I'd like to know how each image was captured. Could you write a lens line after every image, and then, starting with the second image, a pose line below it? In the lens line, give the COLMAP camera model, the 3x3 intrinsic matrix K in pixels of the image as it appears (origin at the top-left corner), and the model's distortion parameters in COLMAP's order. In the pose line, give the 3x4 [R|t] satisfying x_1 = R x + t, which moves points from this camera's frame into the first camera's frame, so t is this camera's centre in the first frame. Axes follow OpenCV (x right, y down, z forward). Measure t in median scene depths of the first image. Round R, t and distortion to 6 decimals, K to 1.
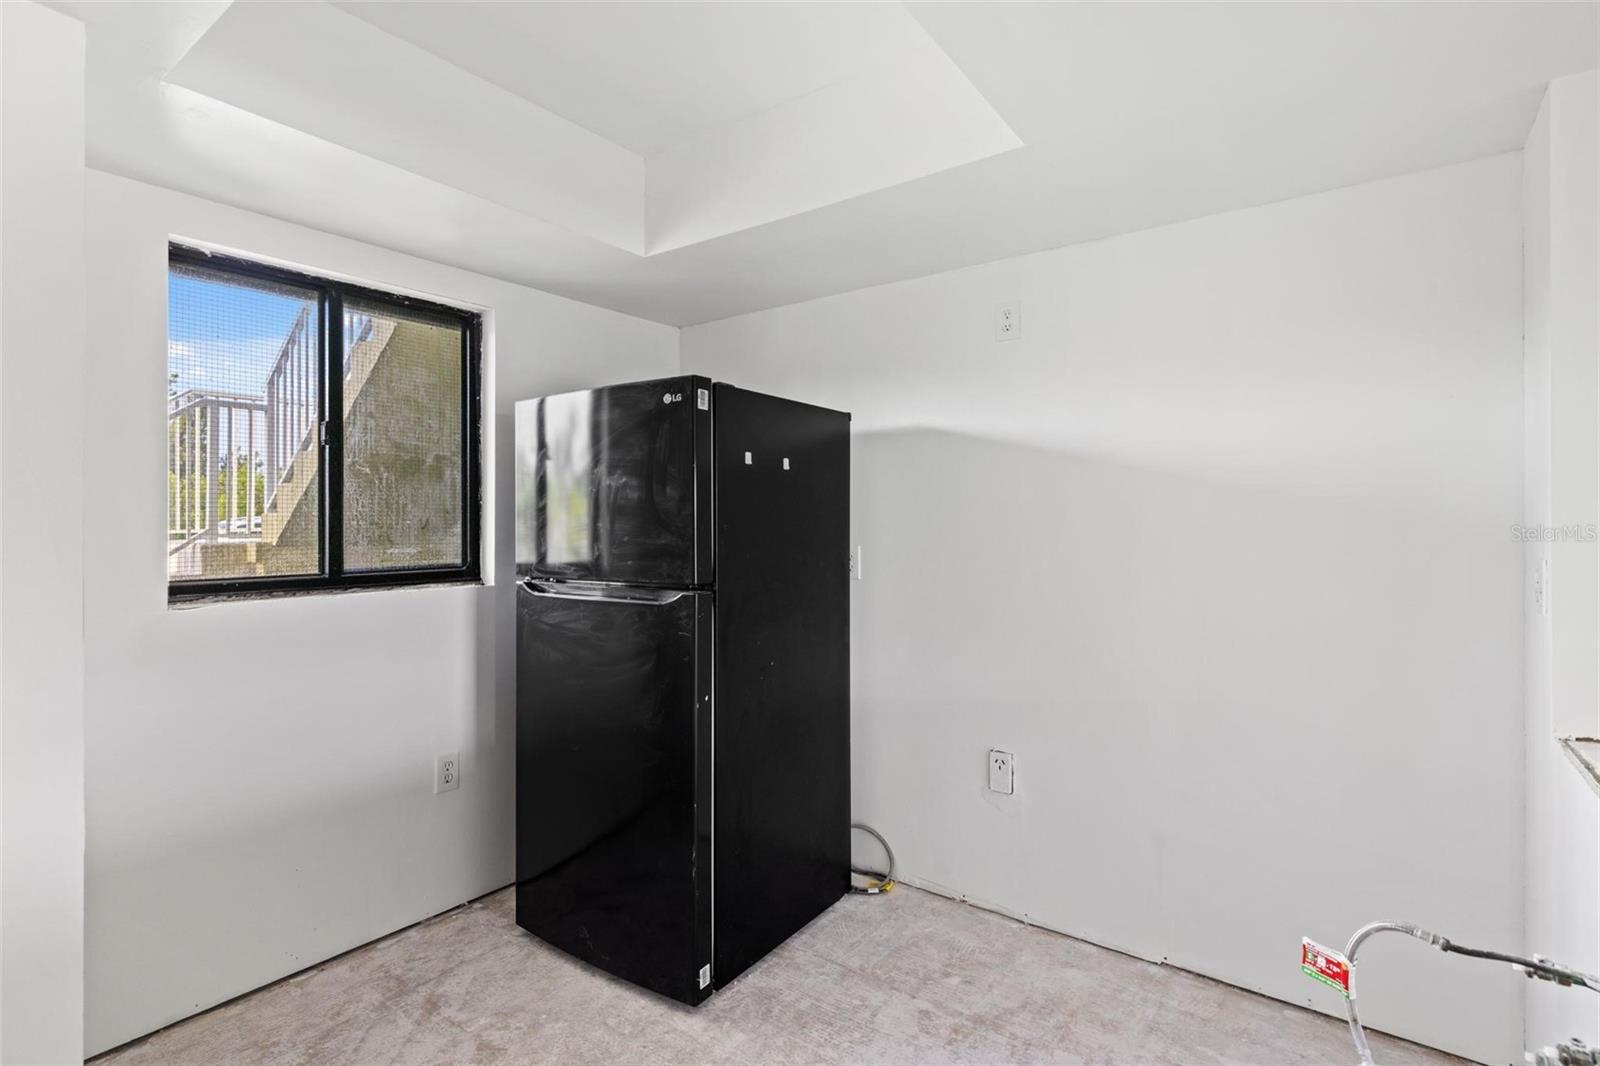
lens RADIAL K [[775.2, 0, 796.8], [0, 775.2, 523.6], [0, 0, 1]] dist [0.001550, 0.001760]
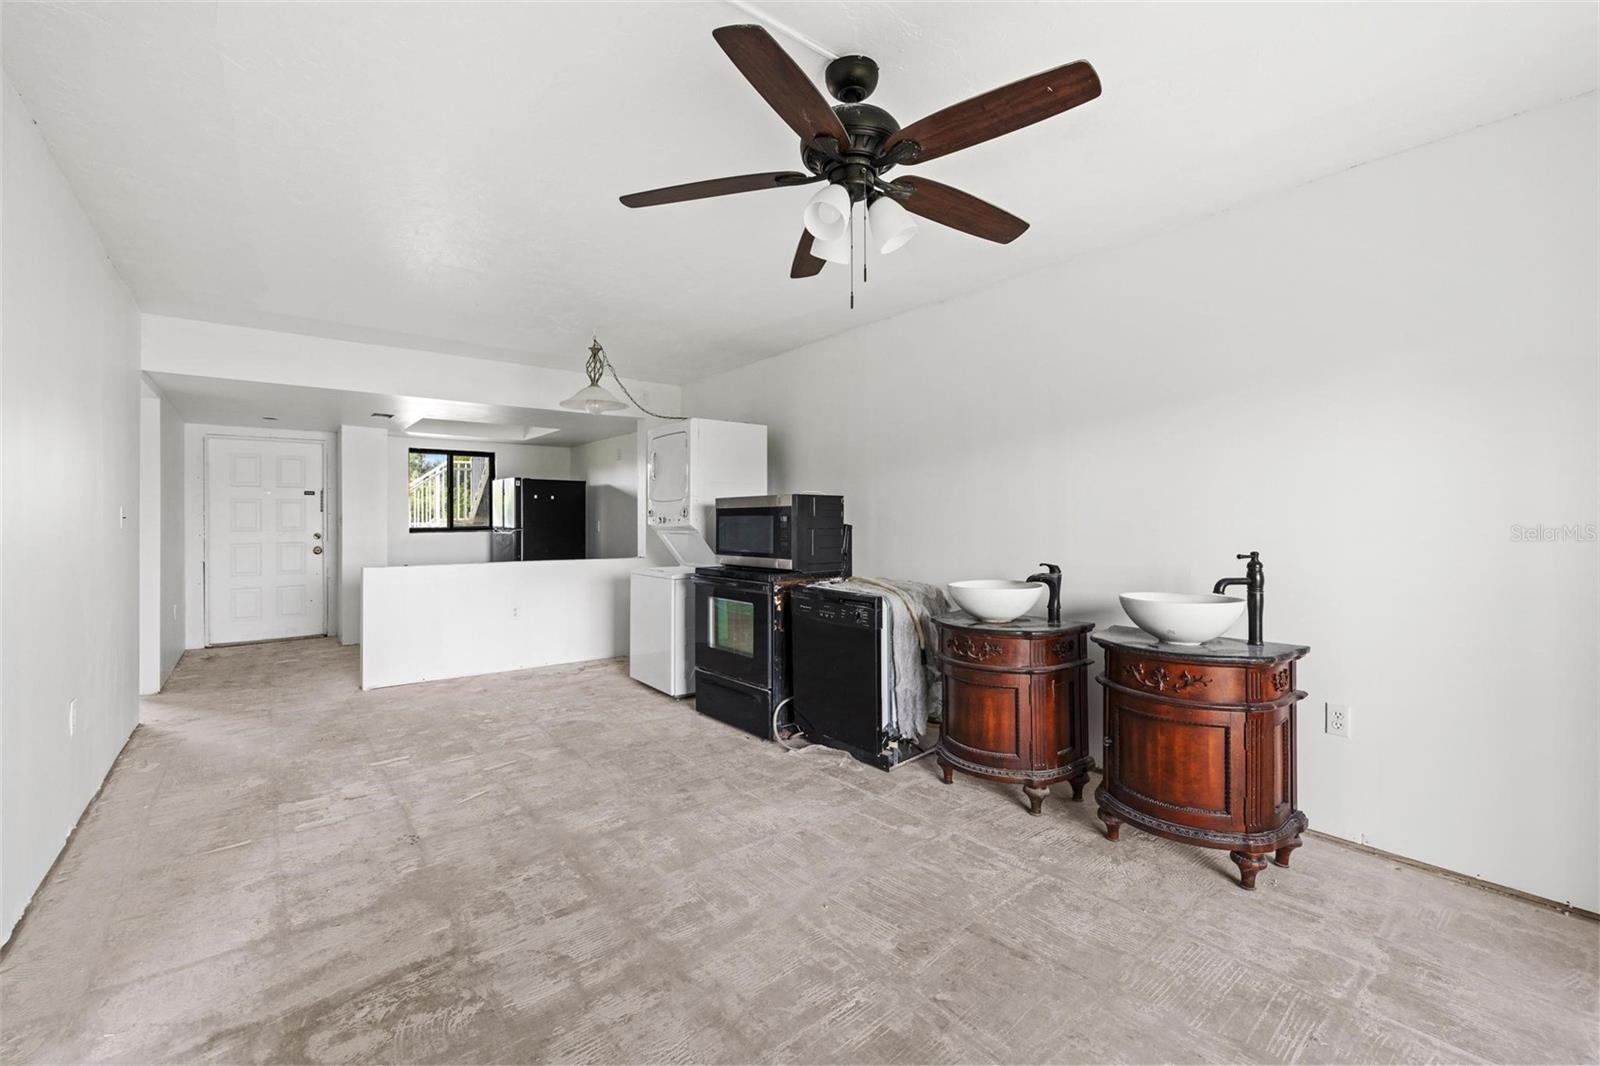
lens RADIAL K [[667.2, 0, 805.5], [0, 667.2, 521.3], [0, 0, 1]] dist [-0.002774, 0.000824]
pose [[0.969385, 0.001487, -0.245542, 1.828271], [-0.000459, 0.999991, 0.004245, 0.019337], [0.245546, -0.004002, 0.969377, -1.677393]]
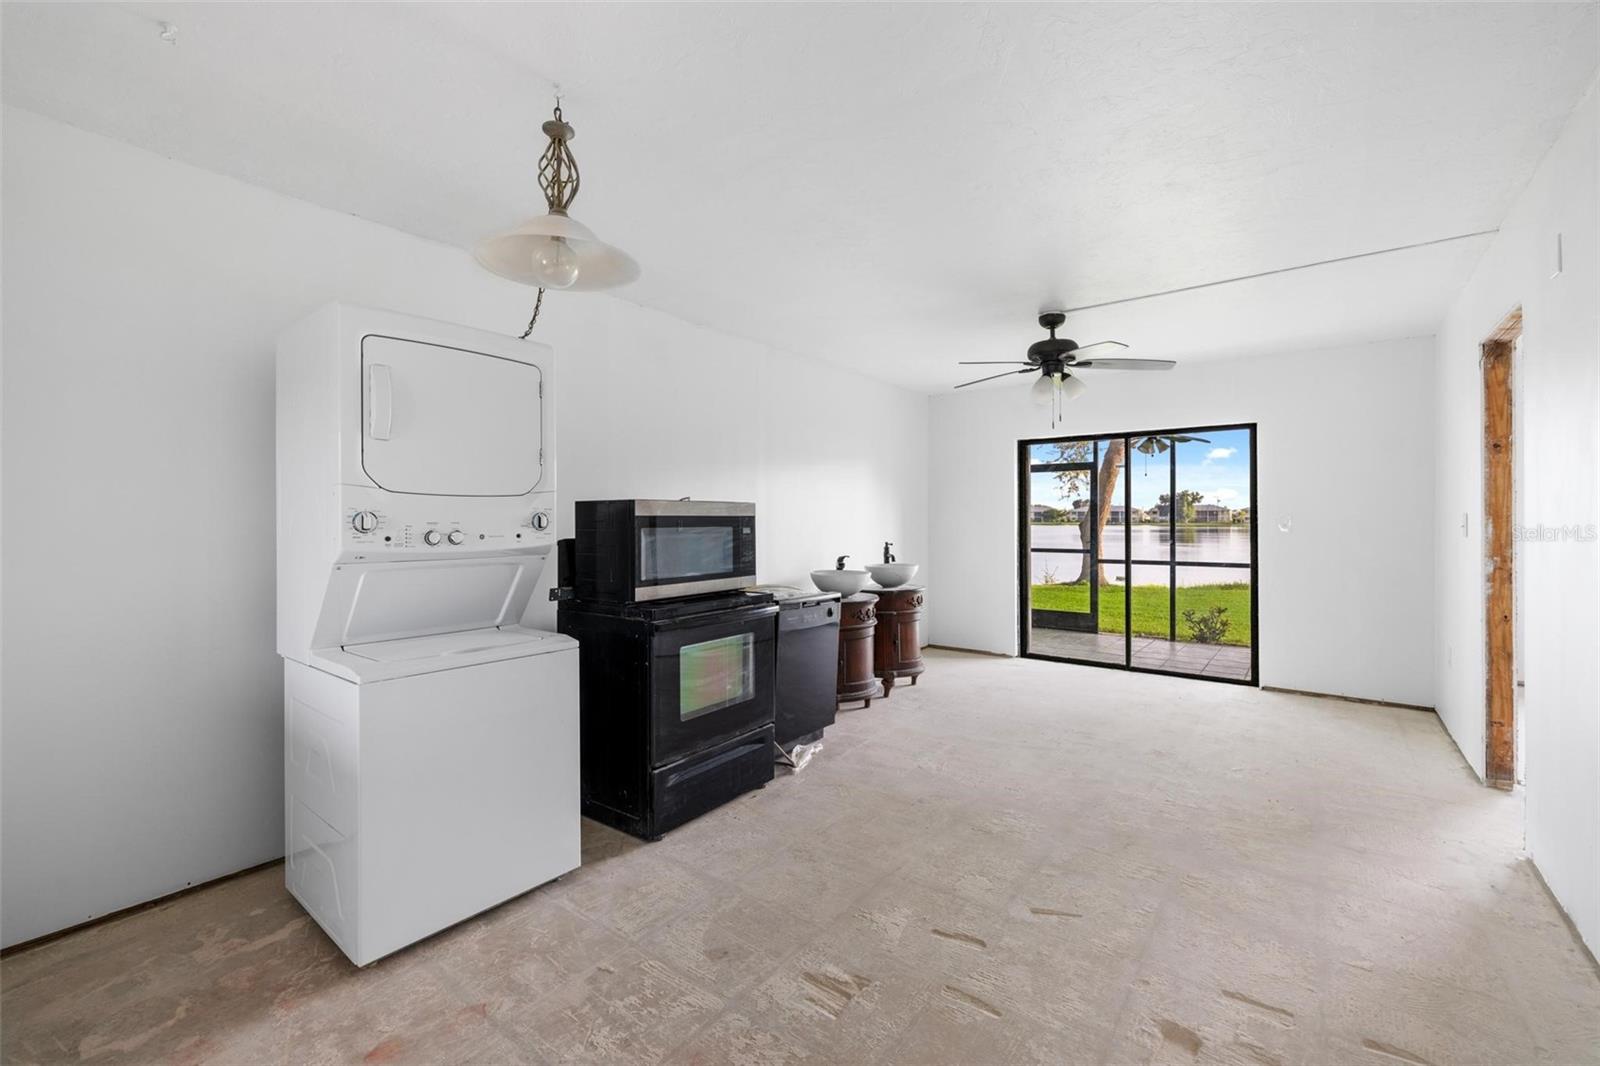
lens RADIAL K [[667.2, 0, 802.5], [0, 667.2, 524.1], [0, 0, 1]] dist [-0.002774, 0.000824]
pose [[0.015621, -0.002483, 0.999875, 0.076328], [-0.000301, 0.999997, 0.002488, 0.004681], [-0.999878, -0.000339, 0.015620, -0.345796]]
